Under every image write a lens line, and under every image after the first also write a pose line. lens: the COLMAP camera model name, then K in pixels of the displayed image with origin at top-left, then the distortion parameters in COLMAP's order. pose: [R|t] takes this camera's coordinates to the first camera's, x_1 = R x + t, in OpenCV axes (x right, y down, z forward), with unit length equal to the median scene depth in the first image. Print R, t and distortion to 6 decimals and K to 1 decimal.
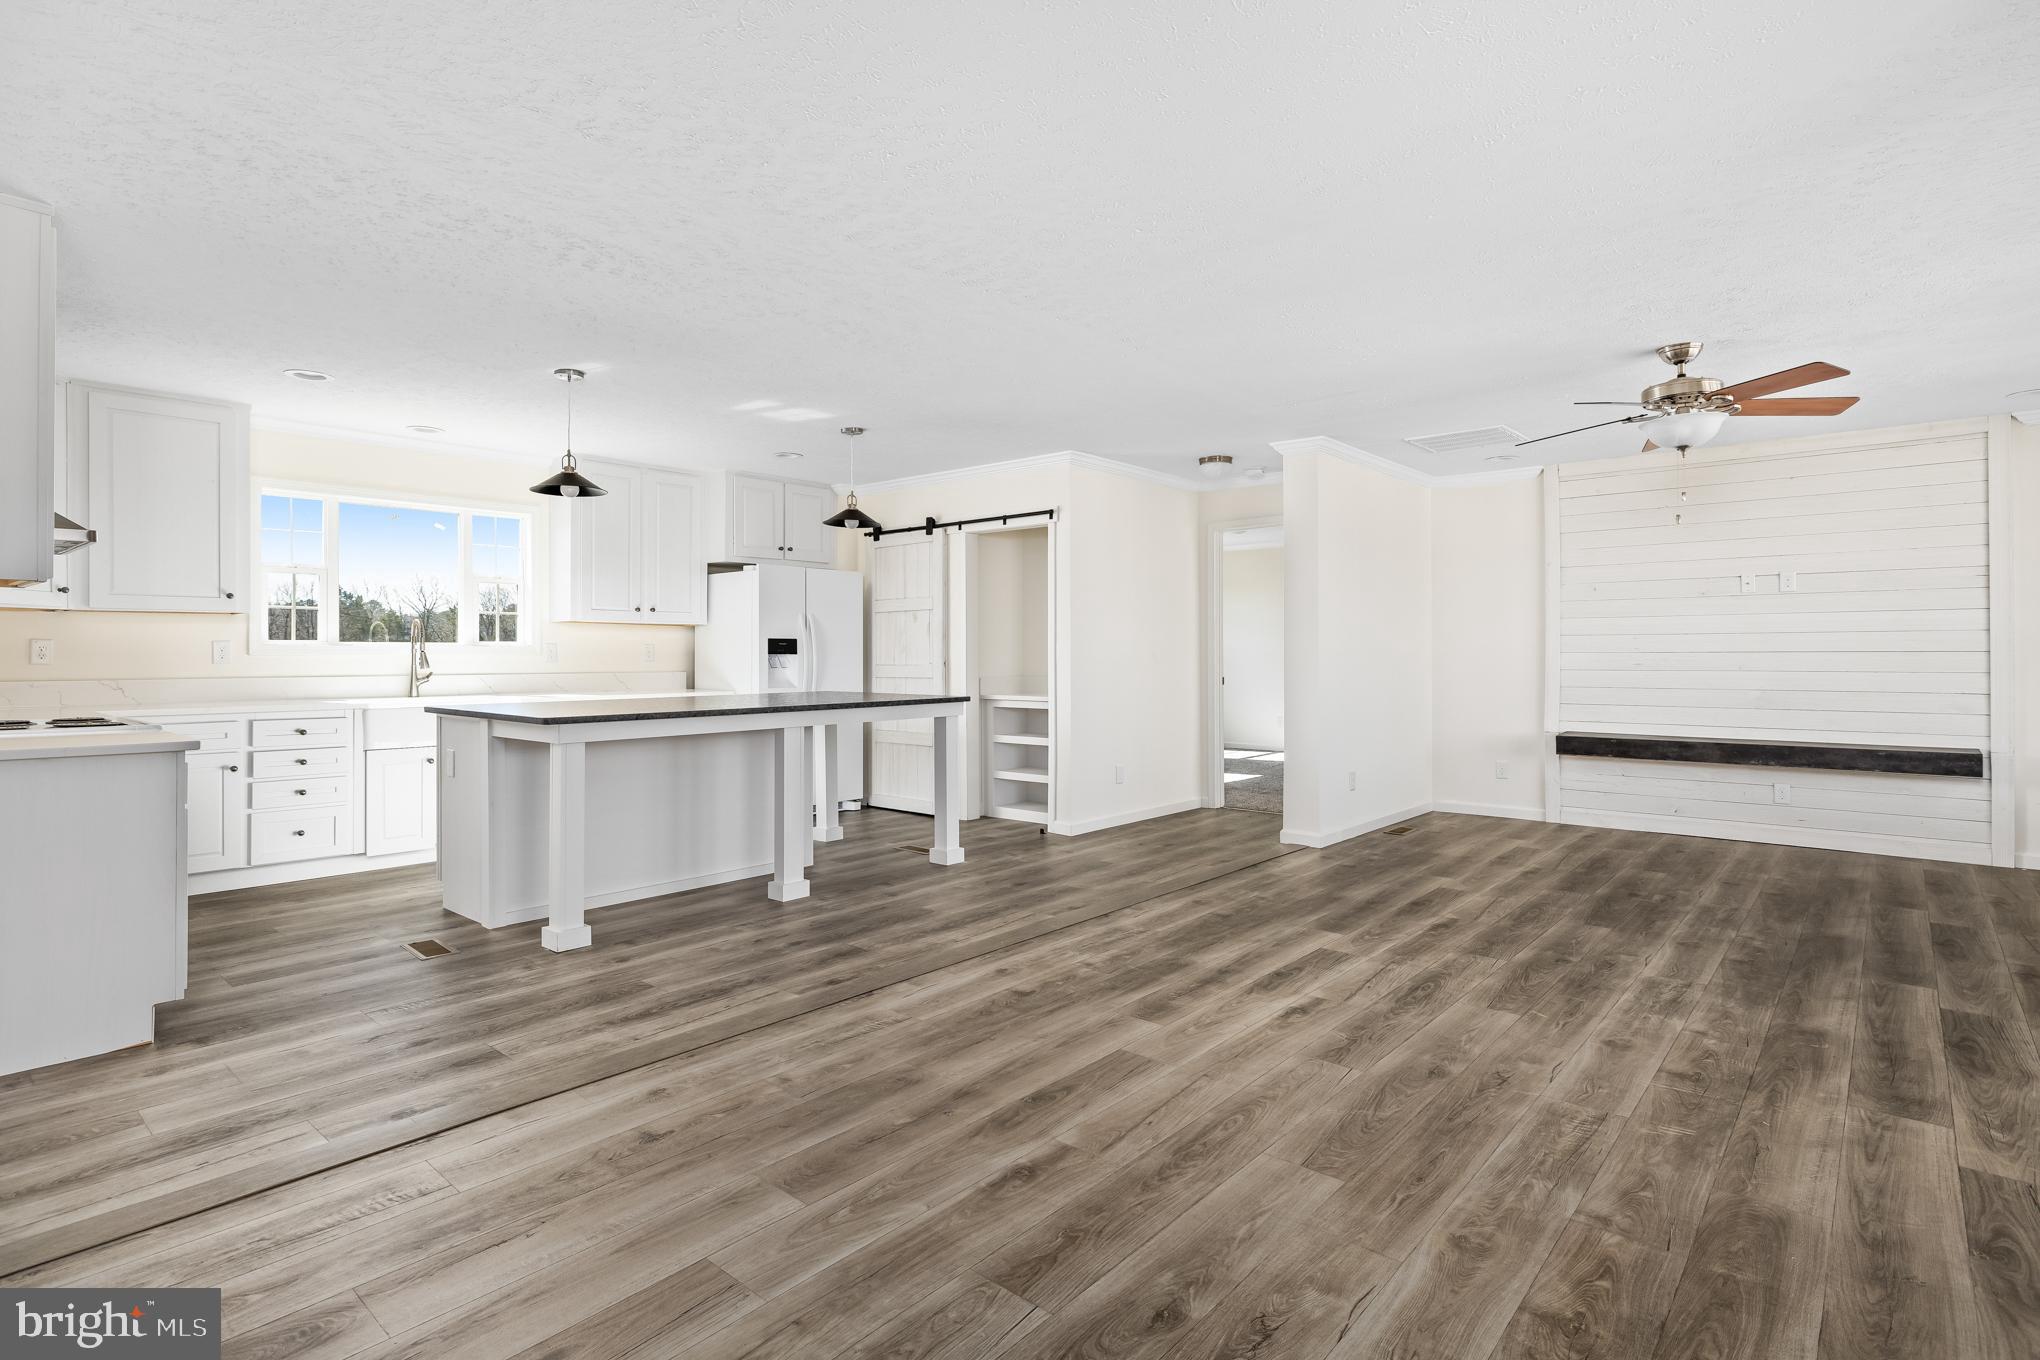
lens RADIAL K [[1018.8, 0, 1003.8], [0, 1018.8, 651.5], [0, 0, 1]] dist [-0.008494, 0.001871]
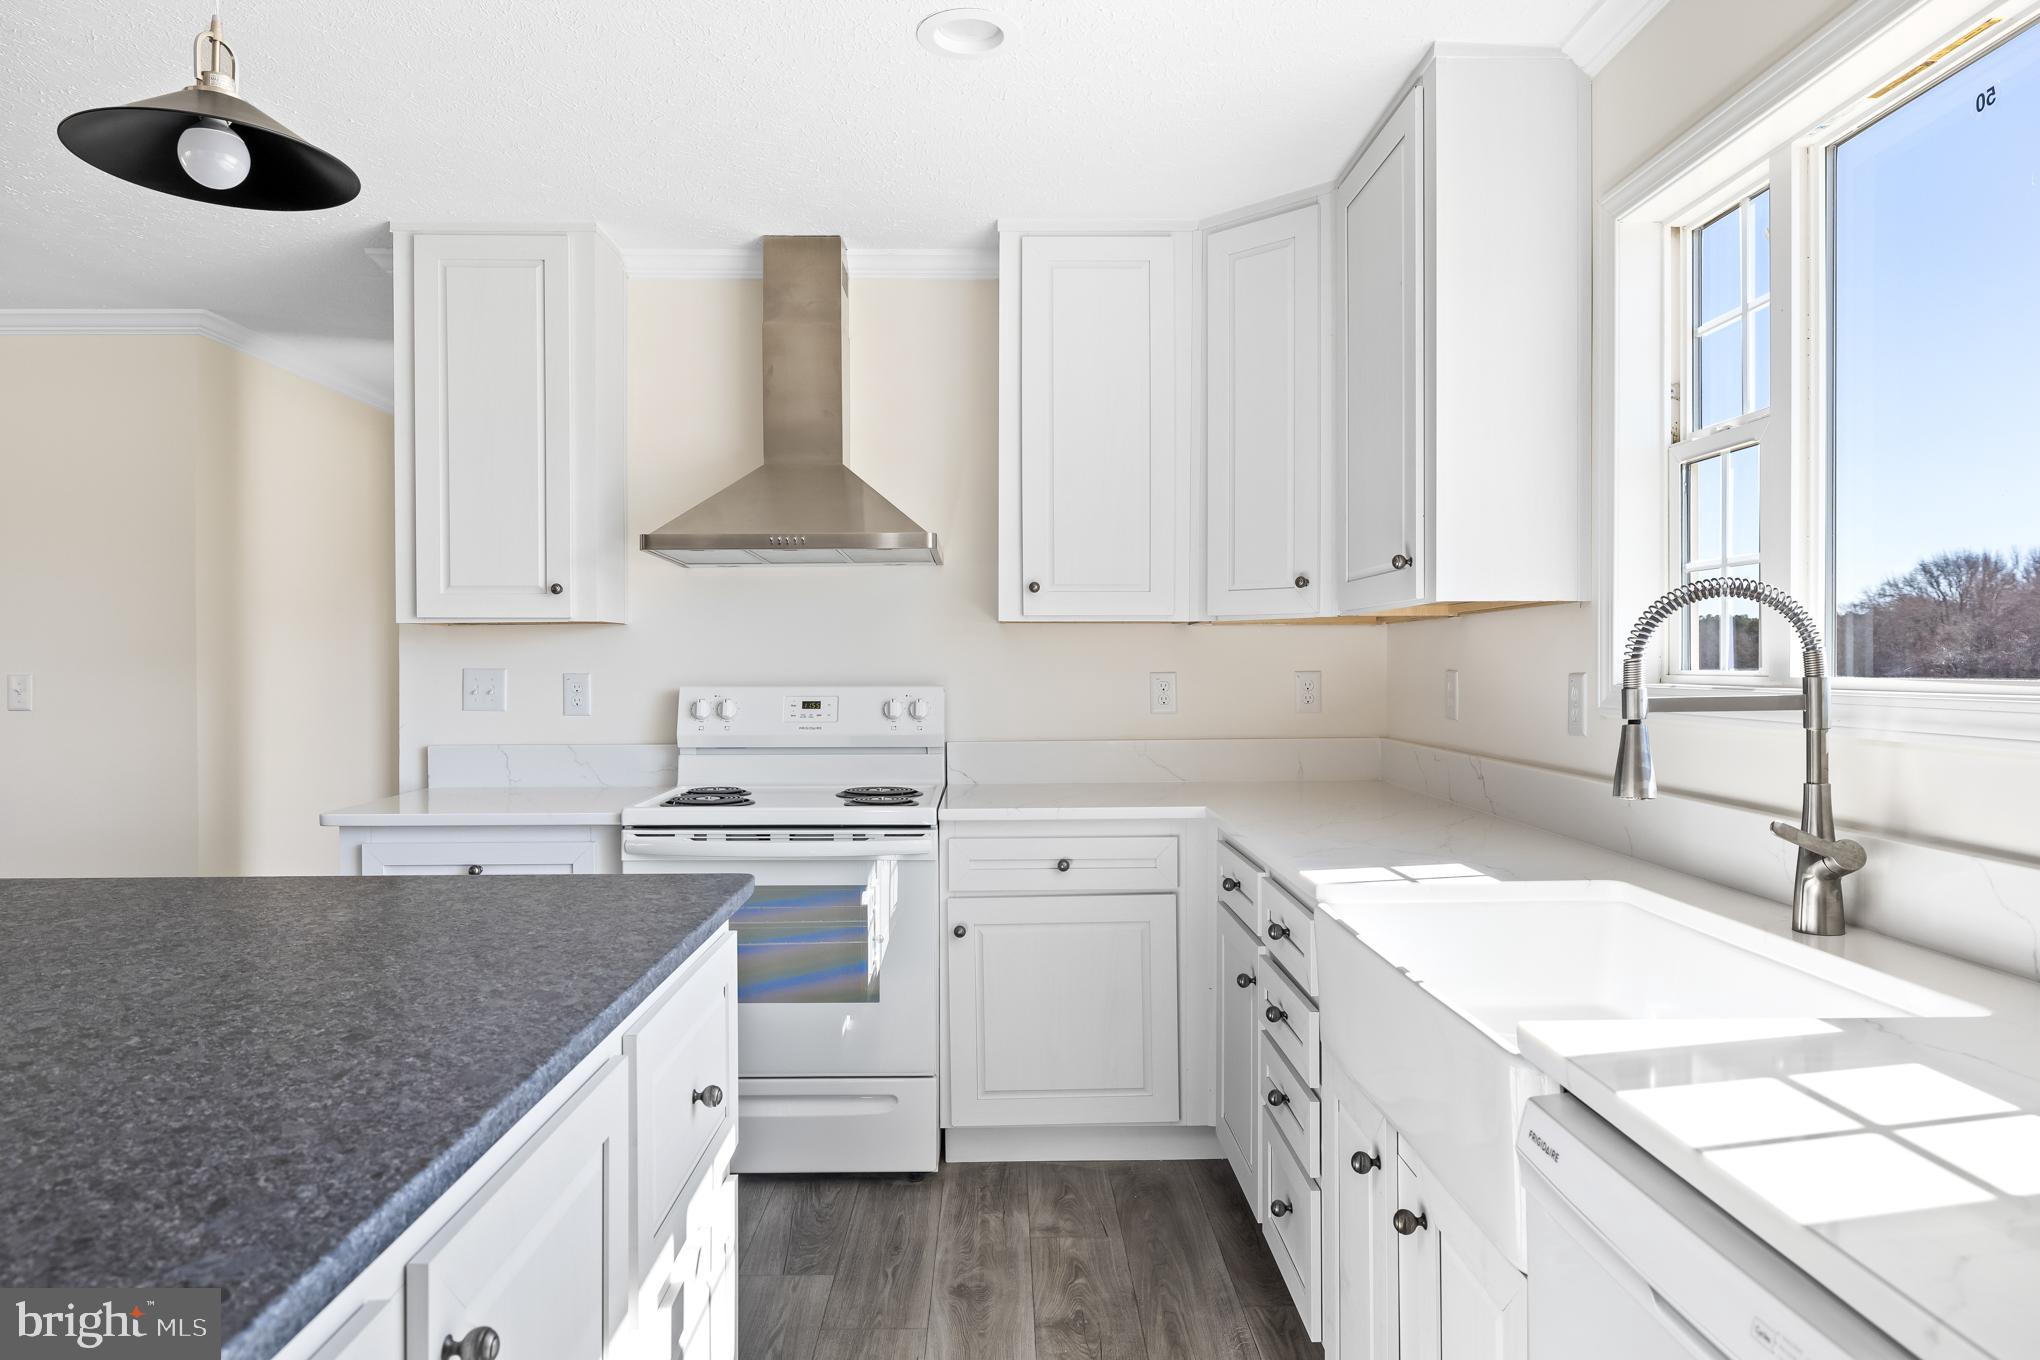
lens RADIAL K [[1286.1, 0, 1020.3], [0, 1286.1, 671.7], [0, 0, 1]] dist [-0.000482, 0.001276]
pose [[-0.735839, 0.007149, -0.677119, -0.347010], [0.005040, 0.999974, 0.005081, -0.017463], [0.677138, 0.000326, -0.735856, 1.410697]]
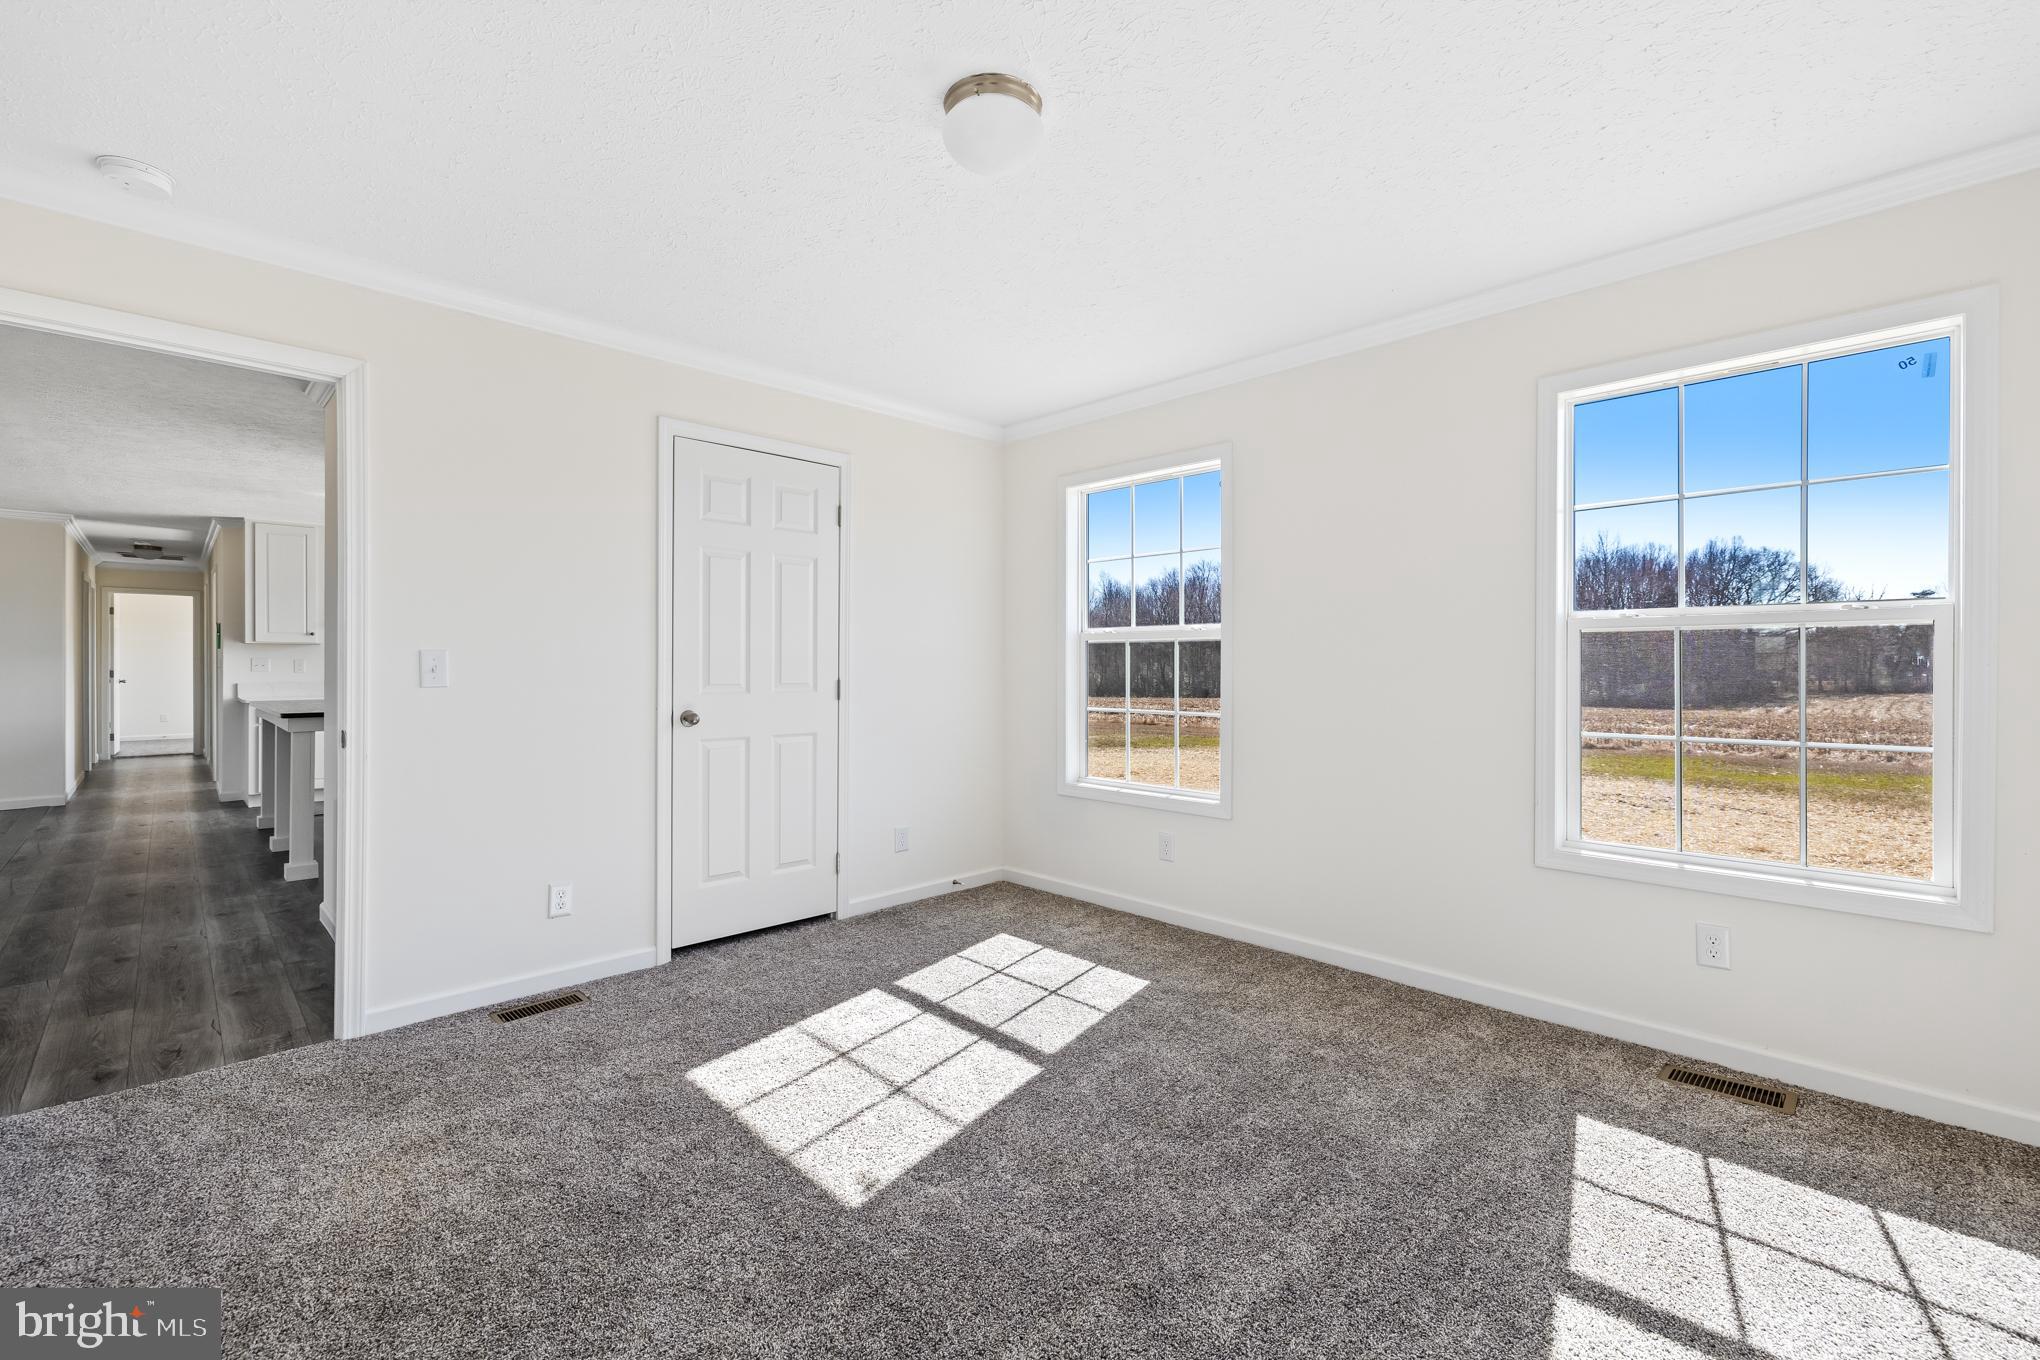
lens RADIAL K [[861.6, 0, 1023.7], [0, 861.6, 673.3], [0, 0, 1]] dist [-0.002883, 0.001494]
pose [[-0.064119, 0.010248, -0.997890, 0.905779], [0.001532, 0.999947, 0.010170, -0.001859], [0.997941, -0.000877, -0.064131, 2.156026]]
